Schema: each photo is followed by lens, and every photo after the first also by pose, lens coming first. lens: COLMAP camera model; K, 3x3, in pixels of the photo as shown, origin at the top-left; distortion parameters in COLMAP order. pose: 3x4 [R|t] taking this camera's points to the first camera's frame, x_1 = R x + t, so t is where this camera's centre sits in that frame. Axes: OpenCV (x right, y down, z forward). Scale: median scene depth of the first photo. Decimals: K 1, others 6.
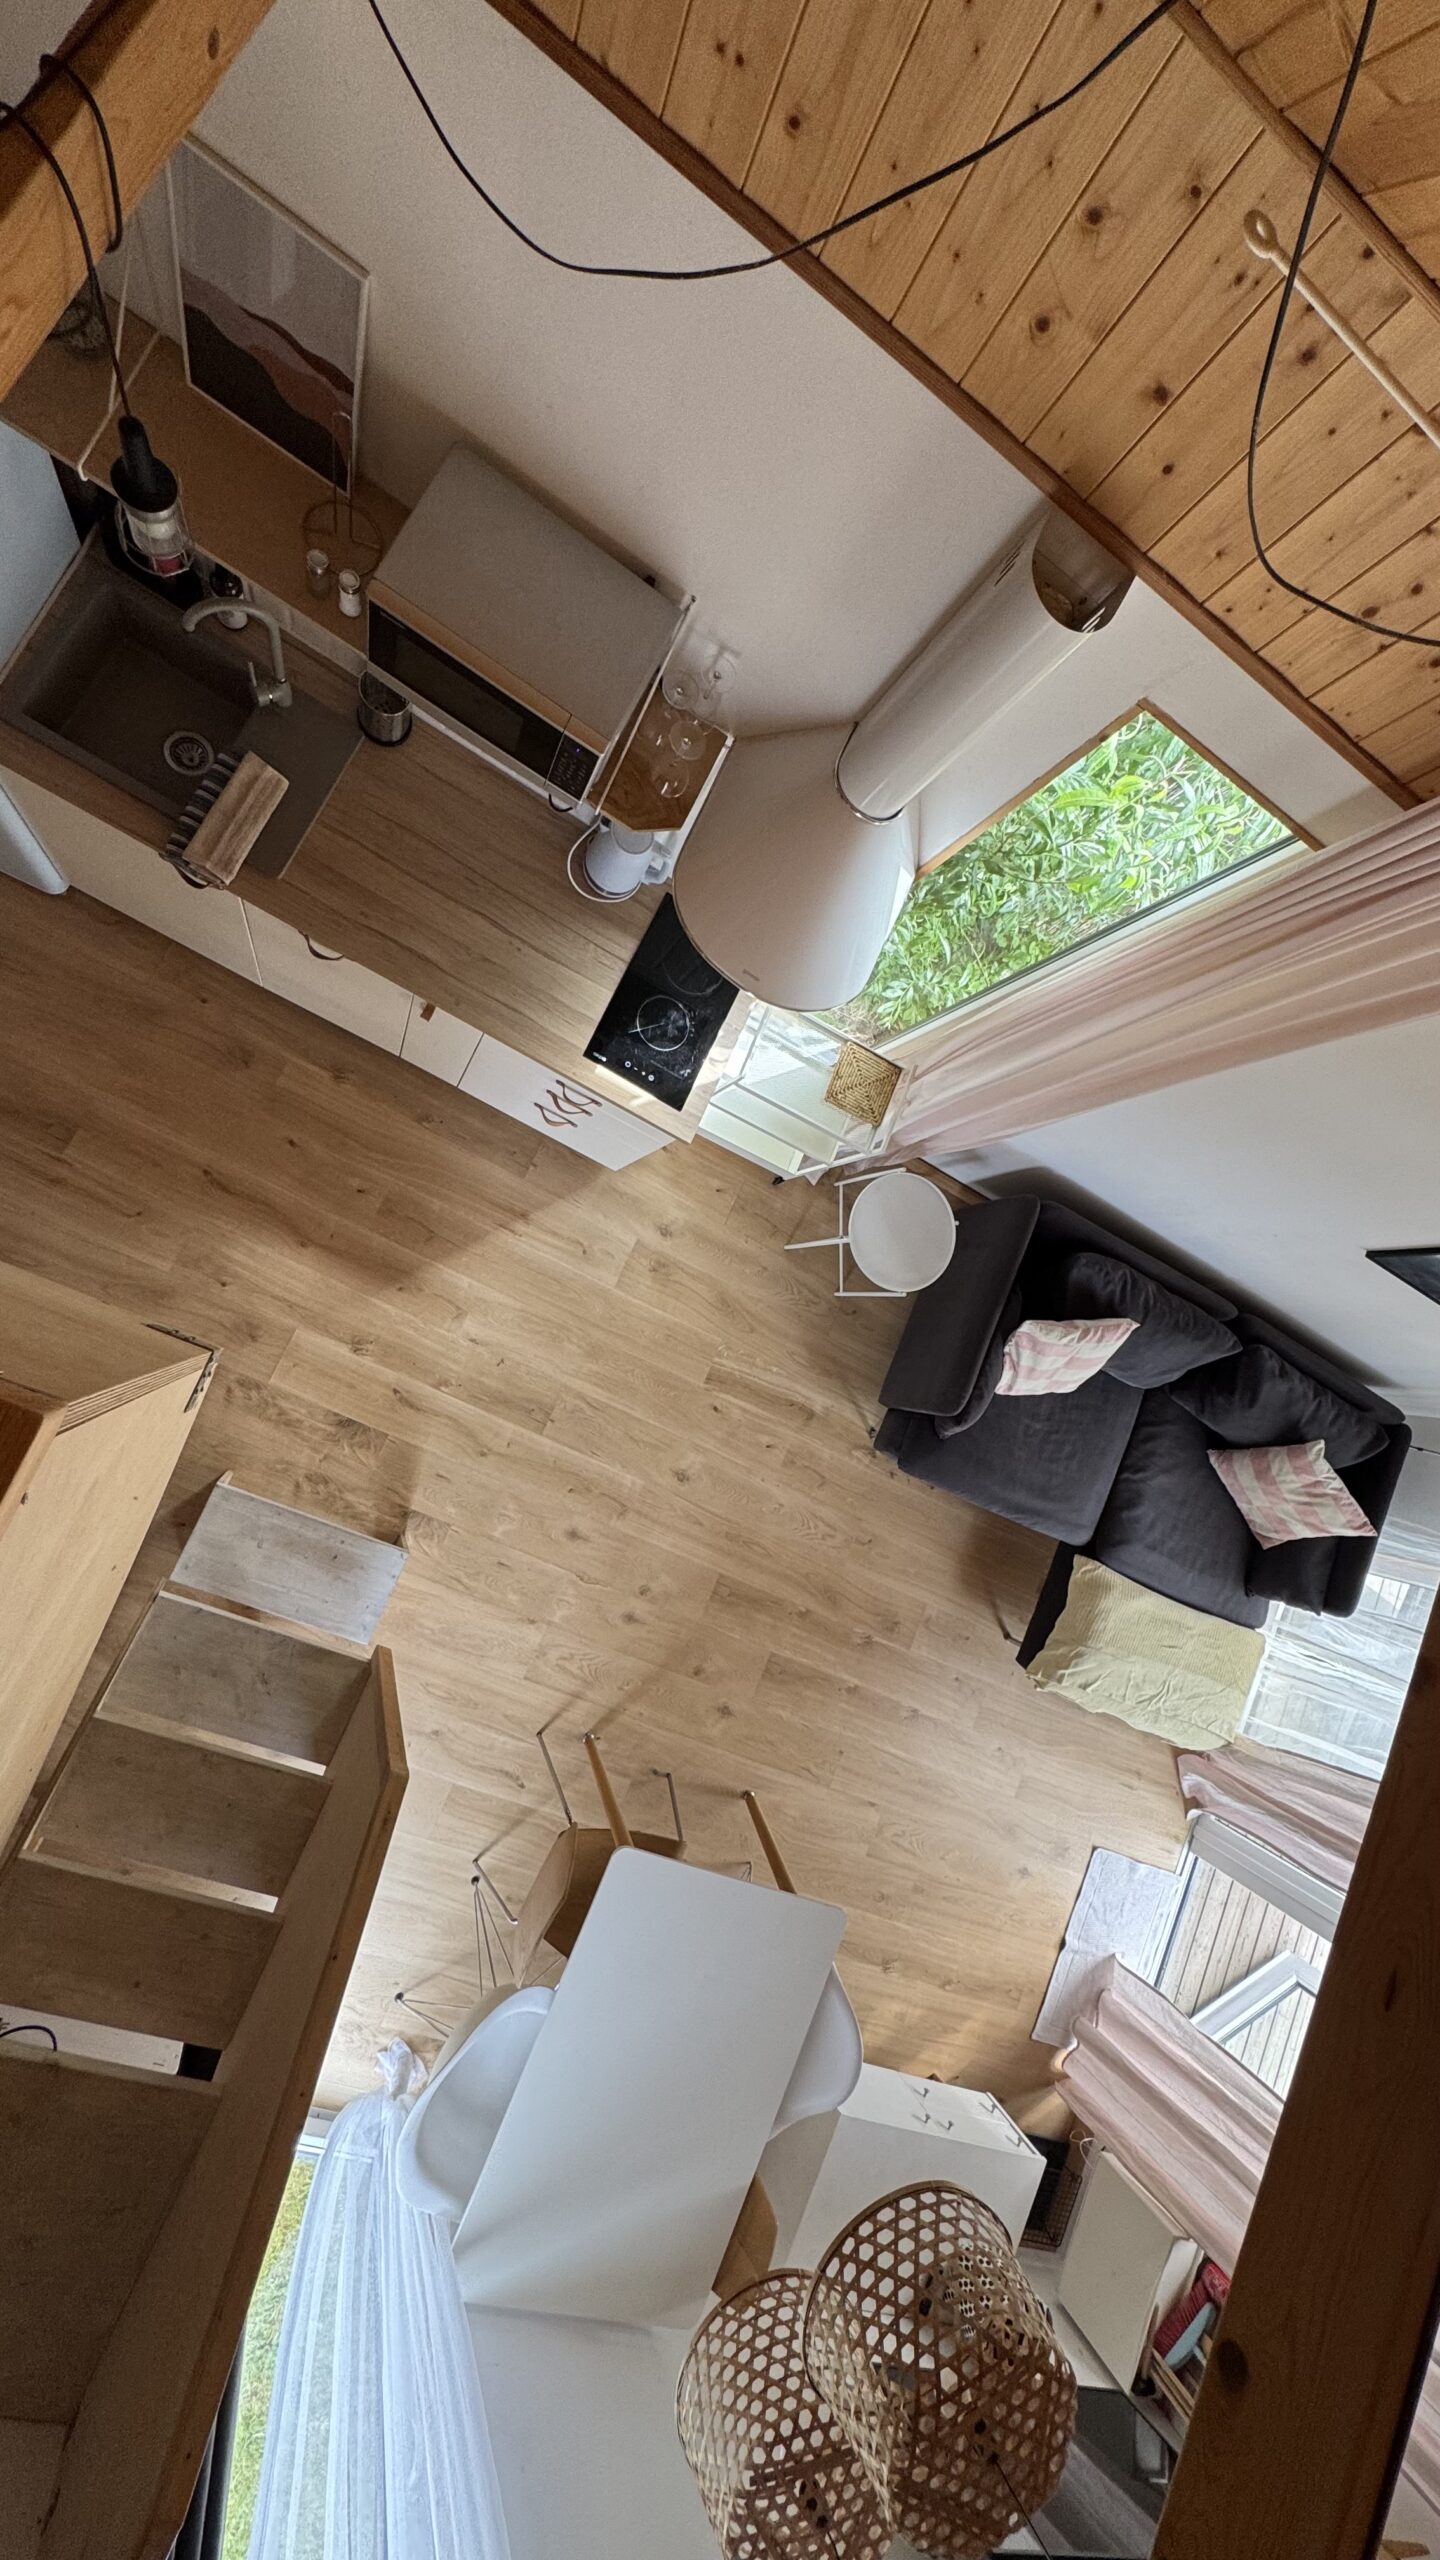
lens RADIAL K [[1016.0, 0, 720.0], [0, 1016.0, 1280.0], [0, 0, 1]] dist [-0.003488, -0.000577]
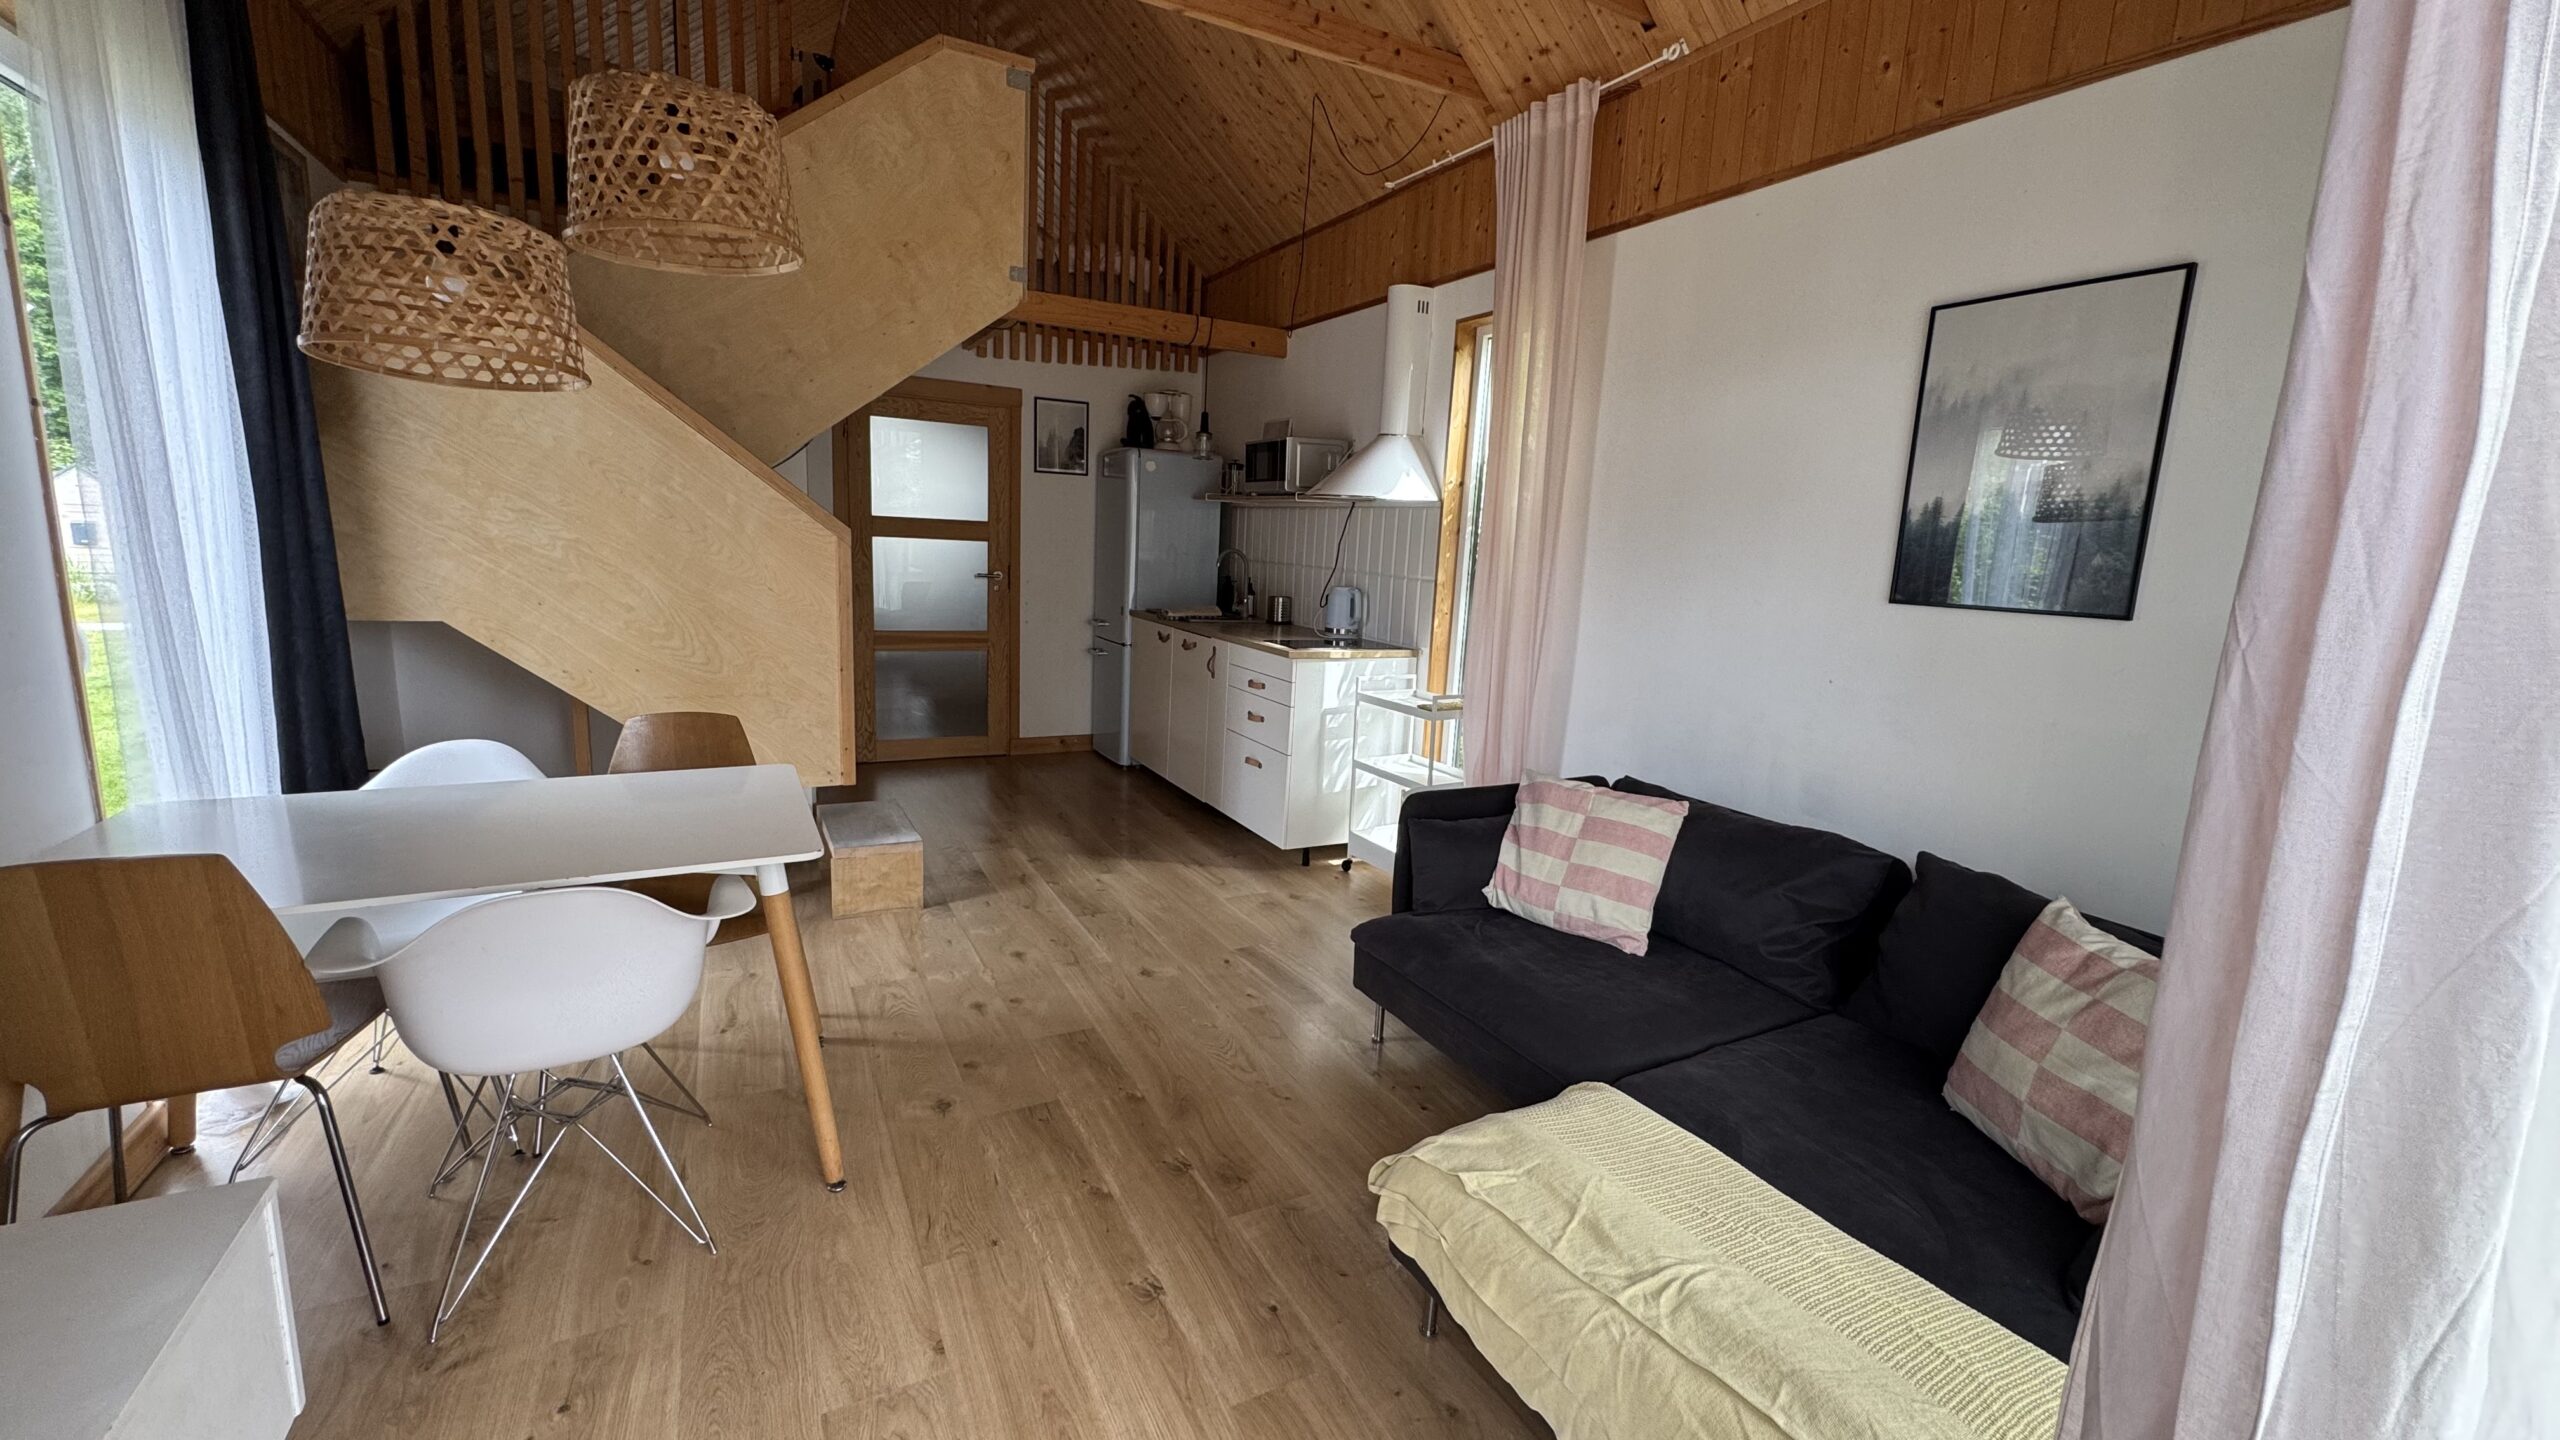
lens RADIAL K [[1016.0, 0, 1284.5], [0, 1016.0, 717.9], [0, 0, 1]] dist [-0.003488, -0.000577]
pose [[0.775389, -0.197917, -0.599667, 0.618142], [-0.584582, 0.134167, -0.800164, 0.791102], [0.238822, 0.970993, -0.011667, 0.828047]]
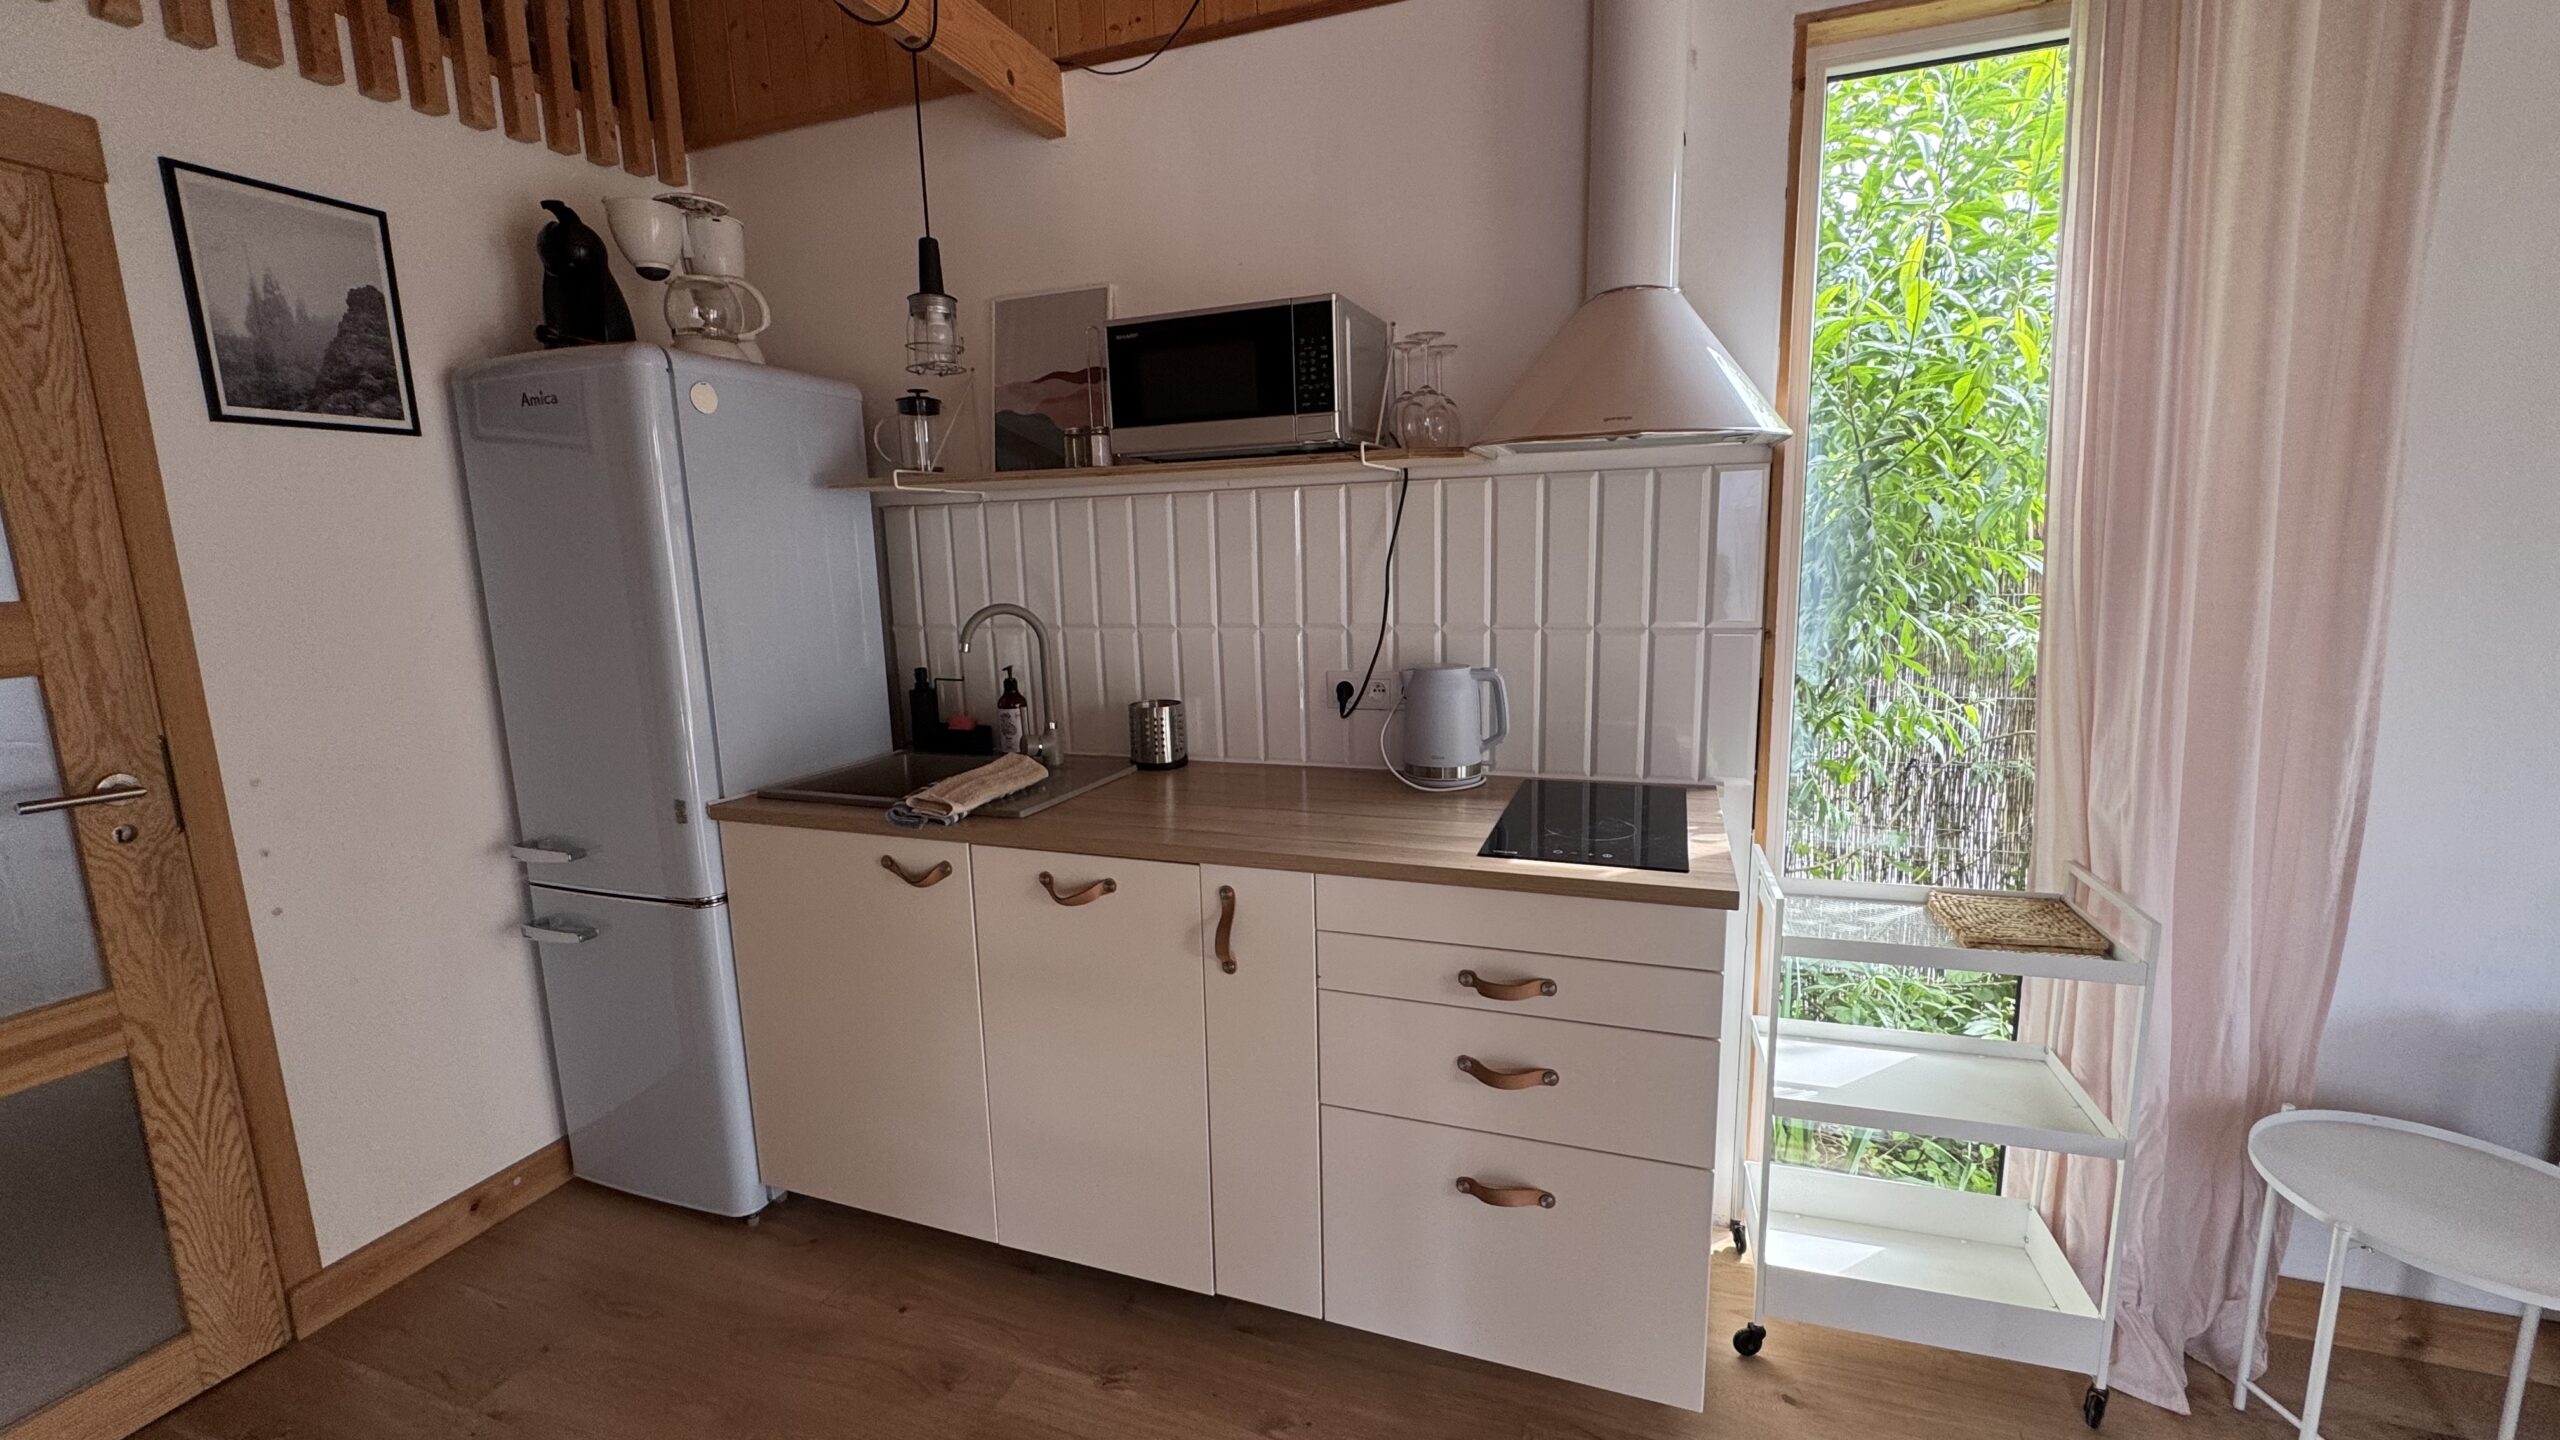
lens RADIAL K [[1015.4, 0, 1278.5], [0, 1015.4, 729.6], [0, 0, 1]] dist [-0.001305, 0.000154]
pose [[0.927769, -0.372740, 0.017597, -0.162427], [0.091562, 0.181681, -0.979086, 0.230823], [0.361747, 0.909976, 0.202687, 0.559161]]
